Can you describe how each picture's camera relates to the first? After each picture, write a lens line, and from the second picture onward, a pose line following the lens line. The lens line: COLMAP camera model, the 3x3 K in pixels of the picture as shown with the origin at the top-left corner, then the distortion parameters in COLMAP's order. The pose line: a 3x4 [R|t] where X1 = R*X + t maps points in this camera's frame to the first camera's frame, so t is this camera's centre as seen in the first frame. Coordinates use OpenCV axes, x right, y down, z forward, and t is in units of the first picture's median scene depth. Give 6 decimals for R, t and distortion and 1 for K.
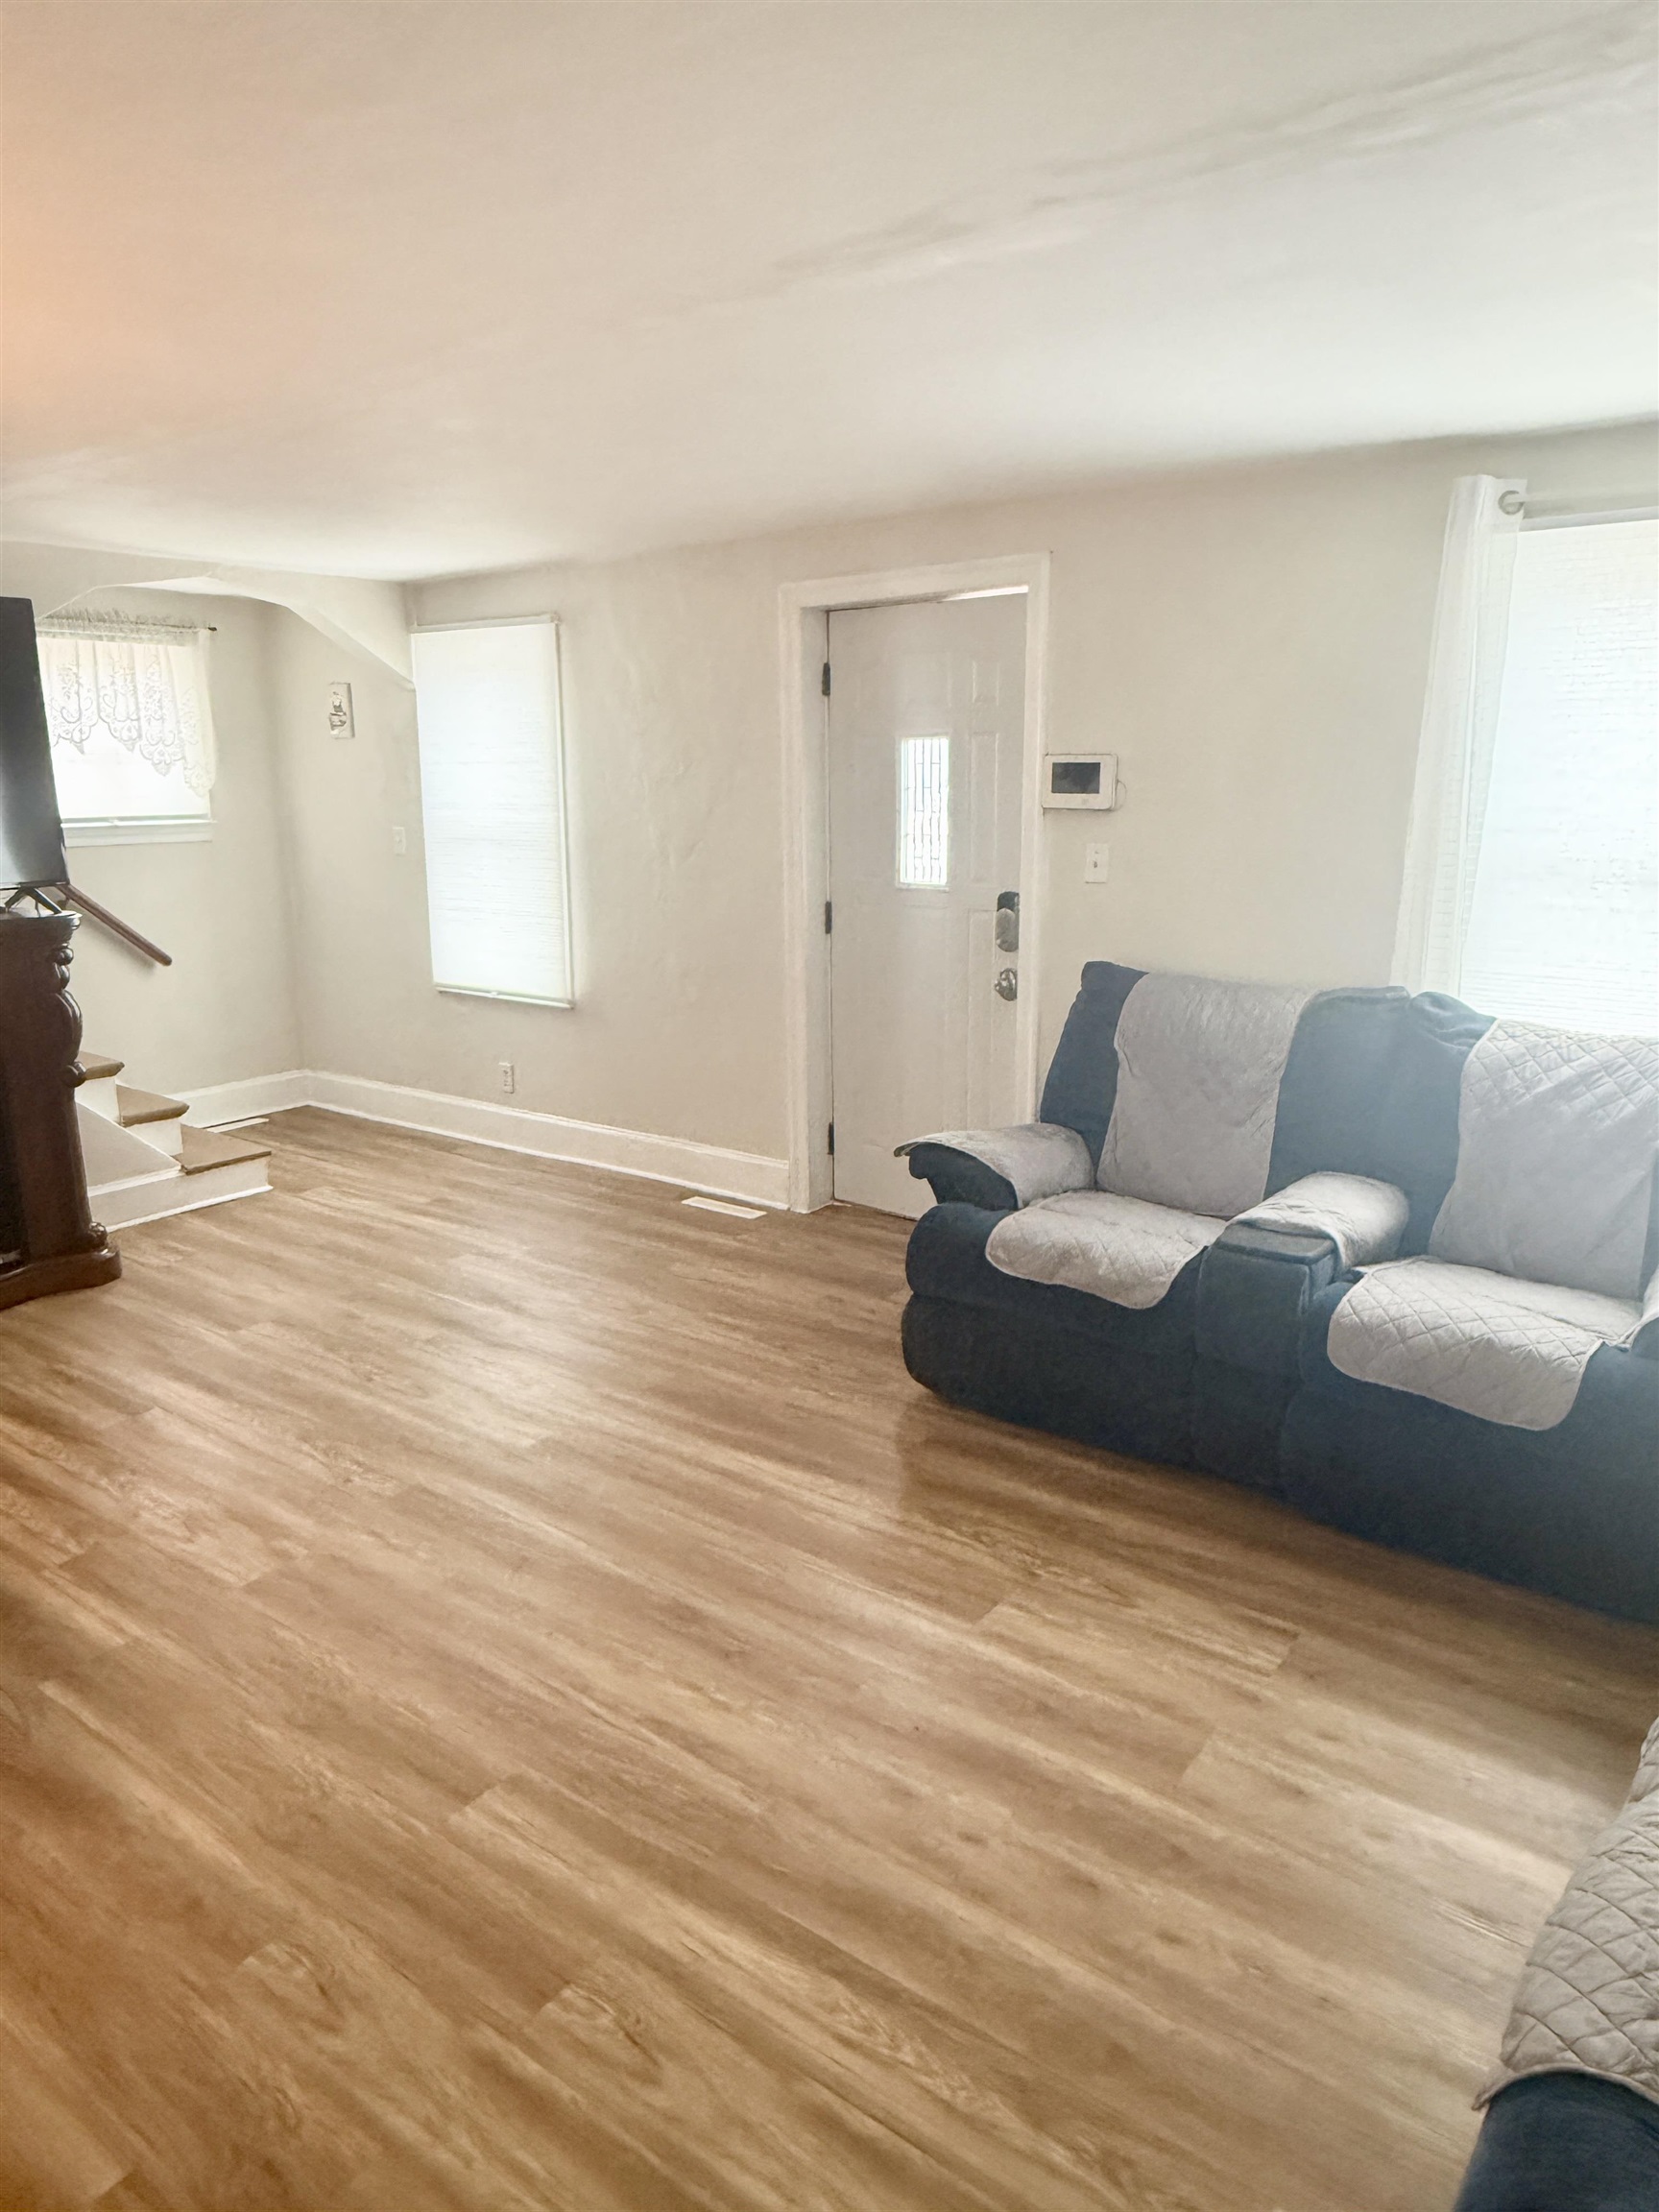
lens RADIAL K [[1468.7, 0, 823.4], [0, 1468.7, 1105.4], [0, 0, 1]] dist [0.000297, -0.000024]
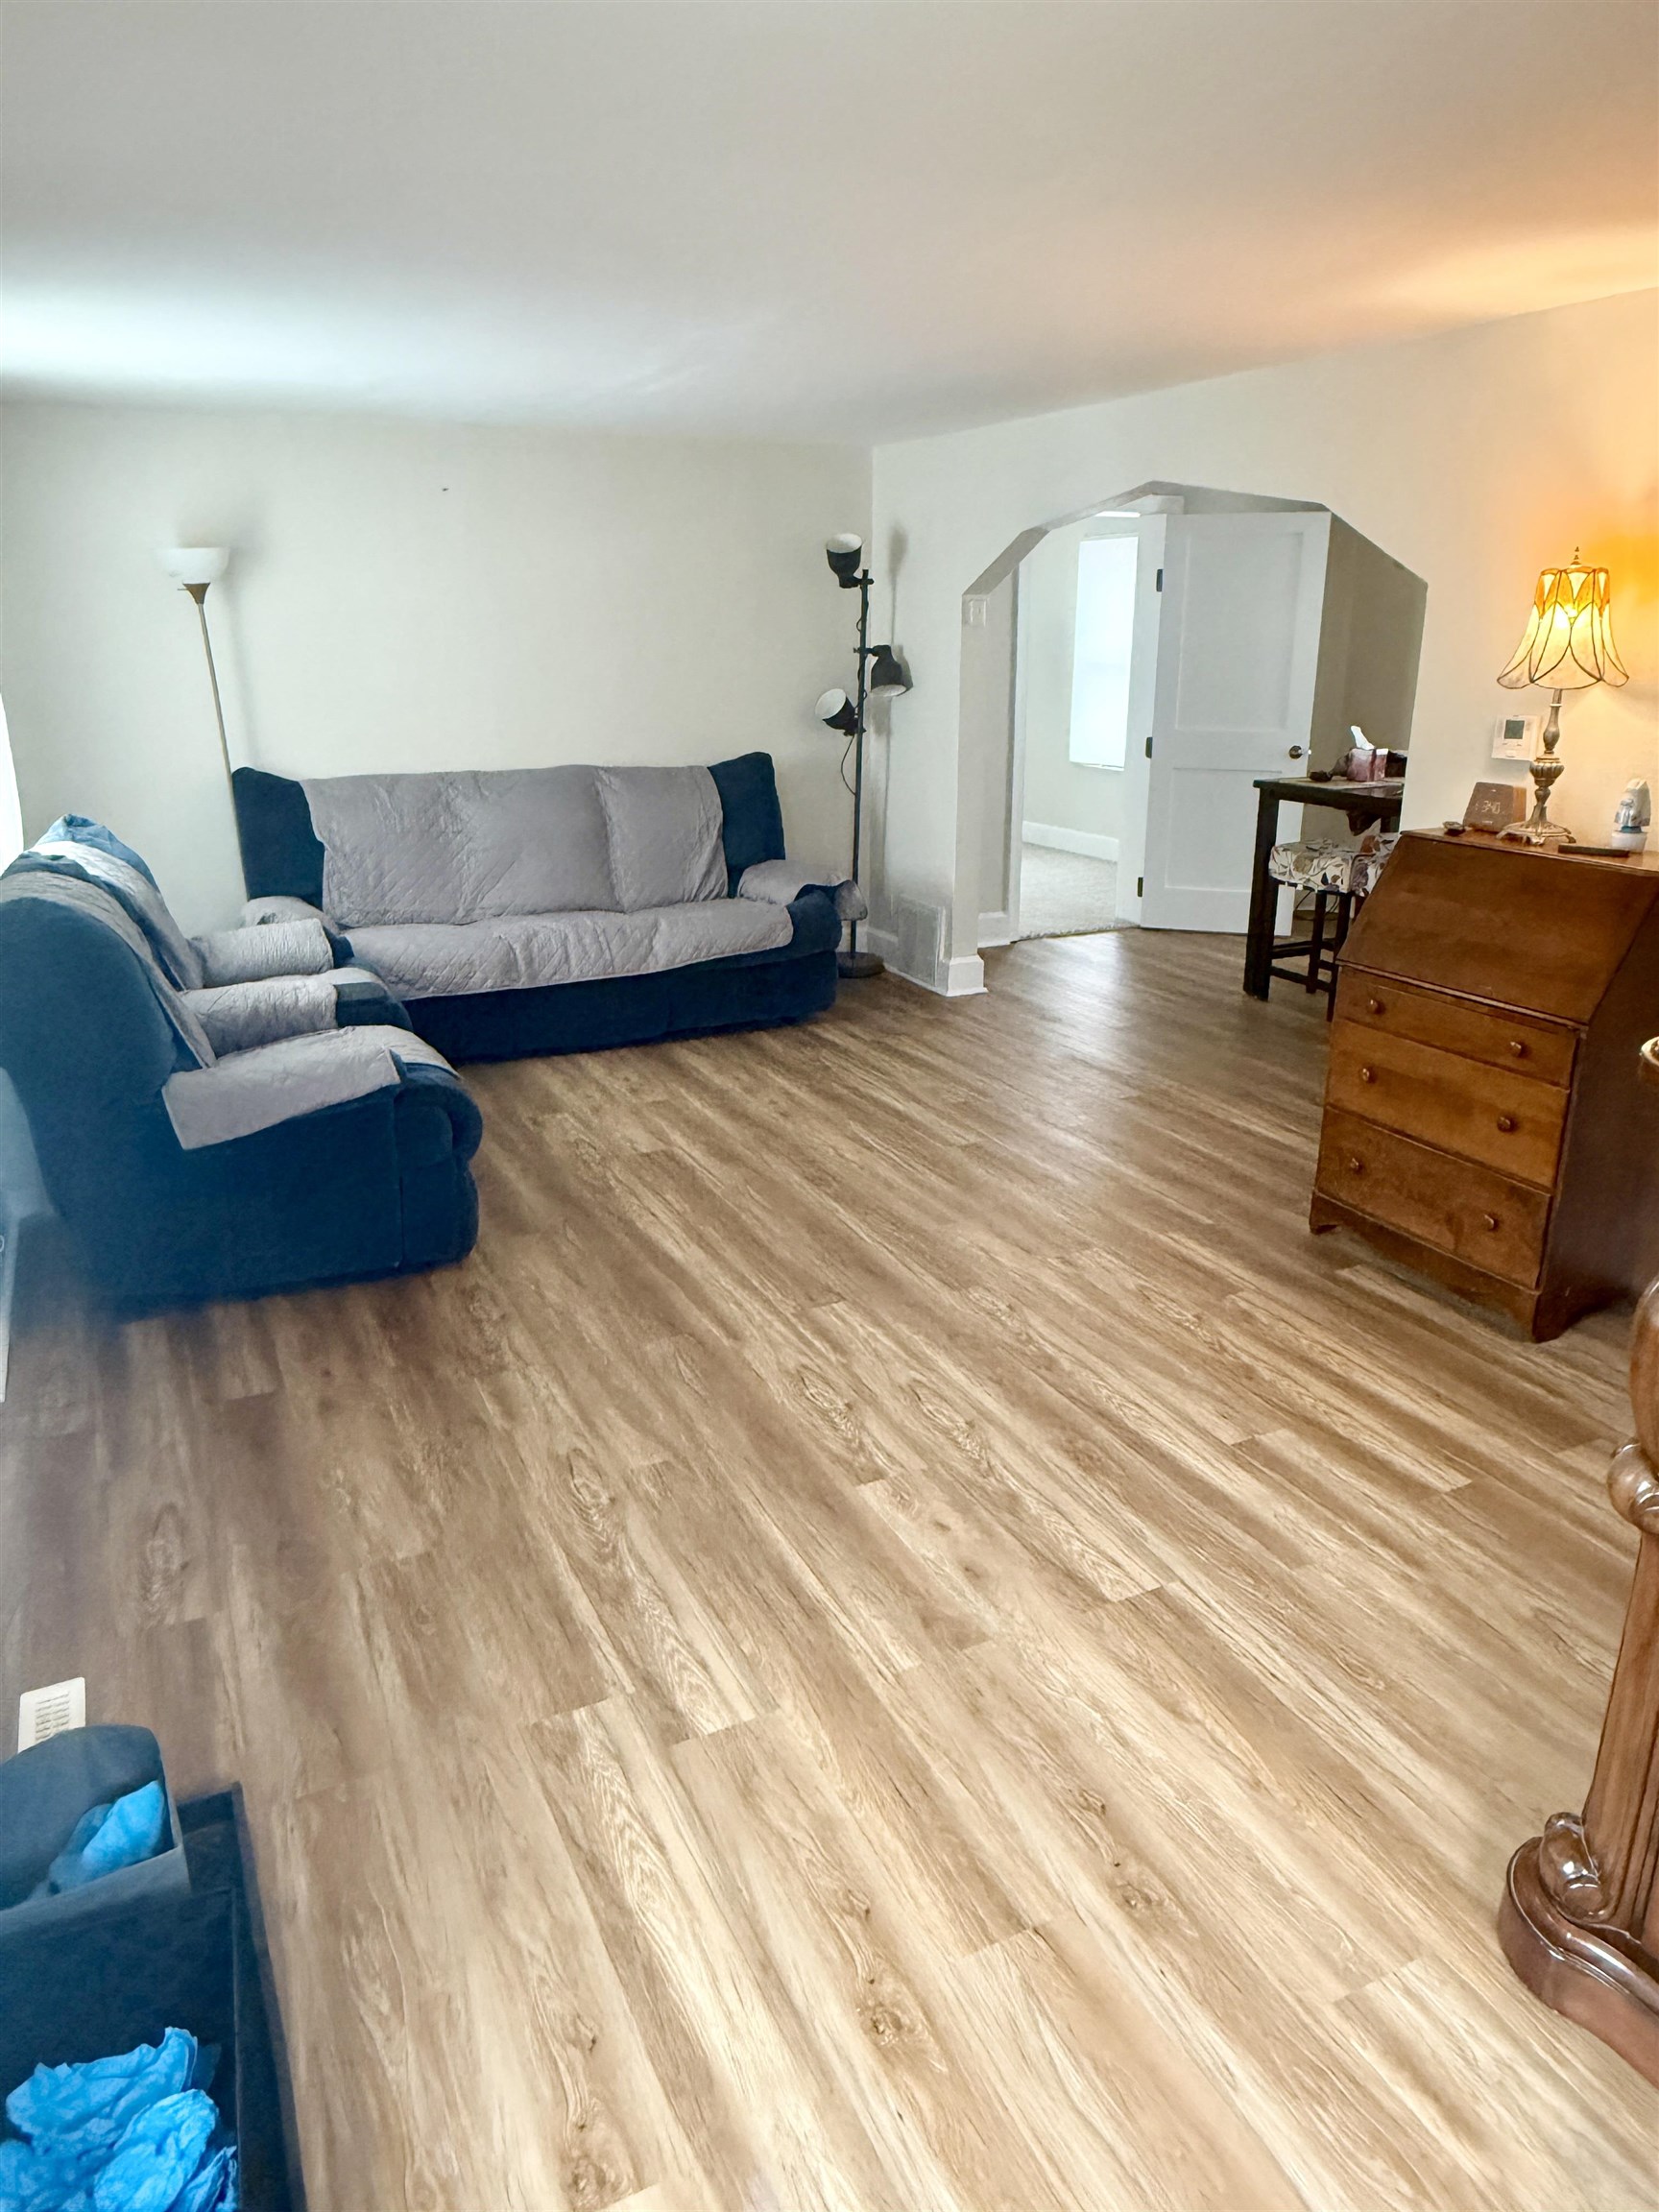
lens RADIAL K [[1468.7, 0, 823.4], [0, 1468.7, 1105.4], [0, 0, 1]] dist [0.000297, -0.000024]
pose [[-0.888452, -0.130817, 0.439931, -0.651496], [0.114324, 0.865231, 0.488164, -0.406845], [-0.444503, 0.484006, -0.753761, 1.790047]]
